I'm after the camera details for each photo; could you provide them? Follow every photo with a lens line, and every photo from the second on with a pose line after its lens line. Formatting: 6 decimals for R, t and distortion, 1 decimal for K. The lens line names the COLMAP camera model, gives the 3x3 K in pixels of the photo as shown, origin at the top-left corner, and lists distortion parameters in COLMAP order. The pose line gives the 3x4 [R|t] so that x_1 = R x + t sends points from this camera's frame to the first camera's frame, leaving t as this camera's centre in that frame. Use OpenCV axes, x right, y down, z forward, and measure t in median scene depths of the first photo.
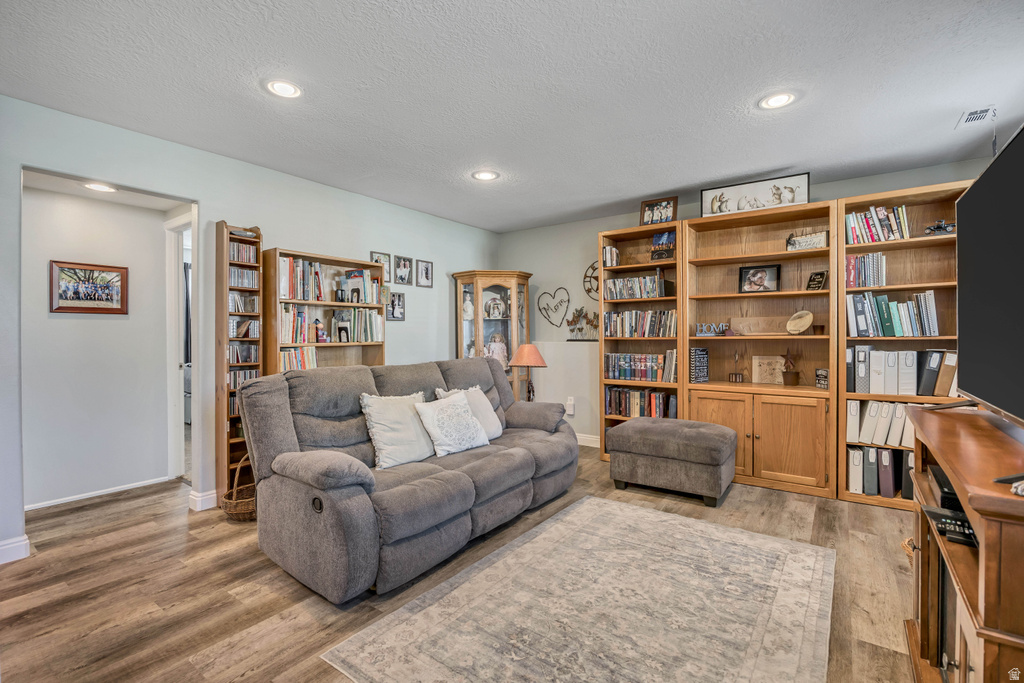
lens RADIAL K [[464.2, 0, 515.3], [0, 464.2, 341.2], [0, 0, 1]] dist [-0.013740, 0.000314]
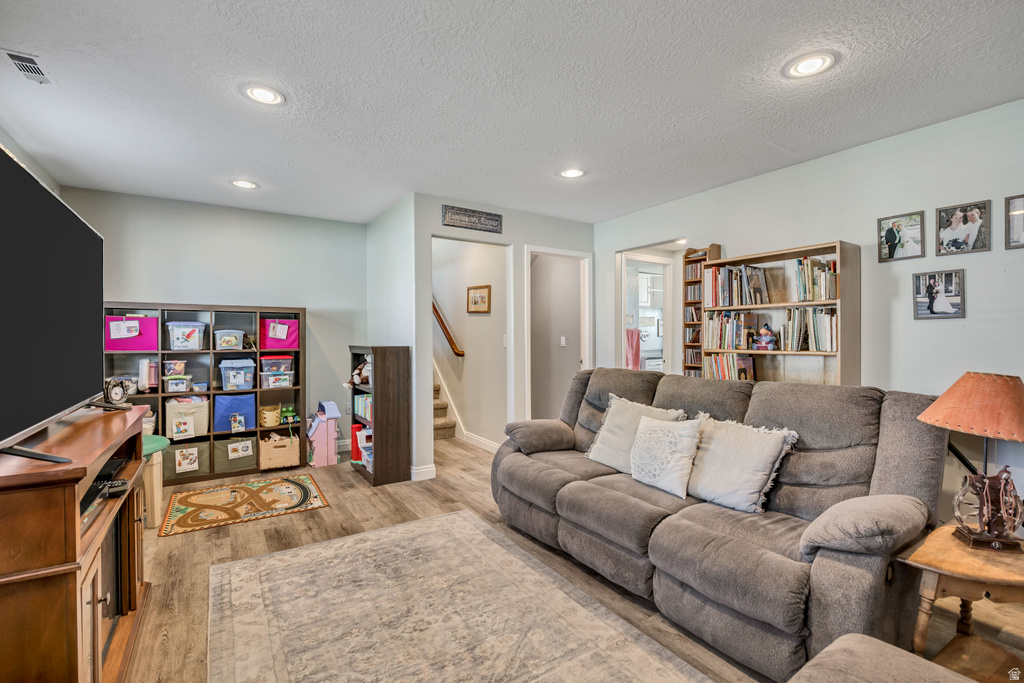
lens RADIAL K [[464.2, 0, 510.7], [0, 464.2, 338.8], [0, 0, 1]] dist [-0.013740, 0.000314]
pose [[-0.375604, 0.006130, -0.926760, 0.565179], [-0.013064, 0.999844, 0.011909, -0.021582], [0.926688, 0.016581, -0.375465, 0.826977]]
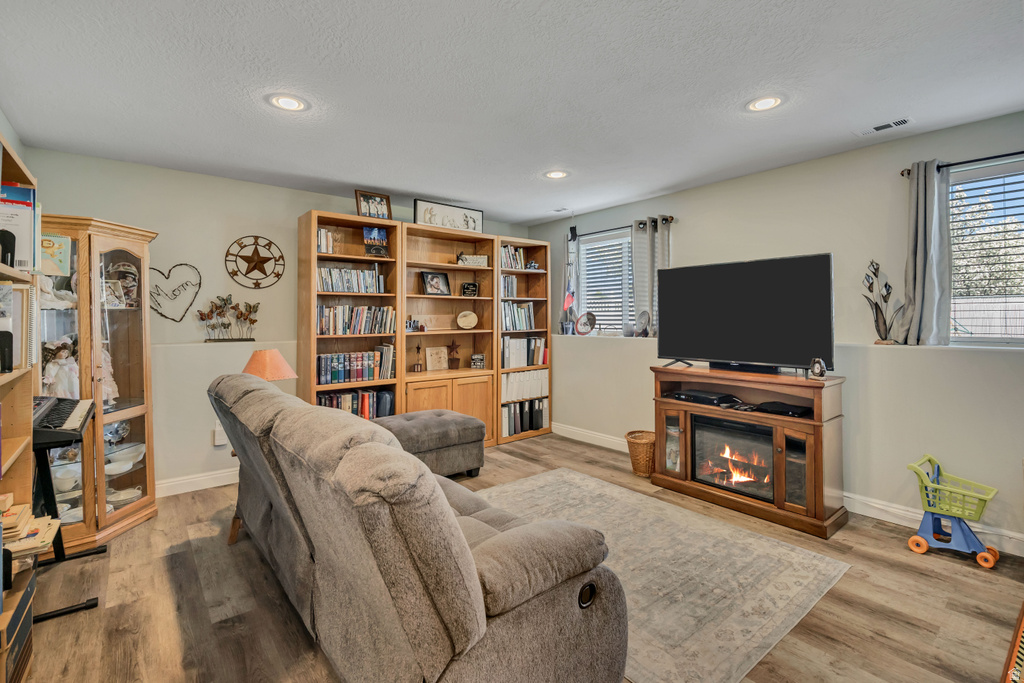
lens RADIAL K [[464.2, 0, 528.5], [0, 464.2, 311.8], [0, 0, 1]] dist [-0.013740, 0.000314]
pose [[0.249338, 0.018668, 0.968237, -0.584948], [0.016213, 0.999594, -0.023447, -0.028755], [-0.968281, 0.021544, 0.248934, 0.469523]]
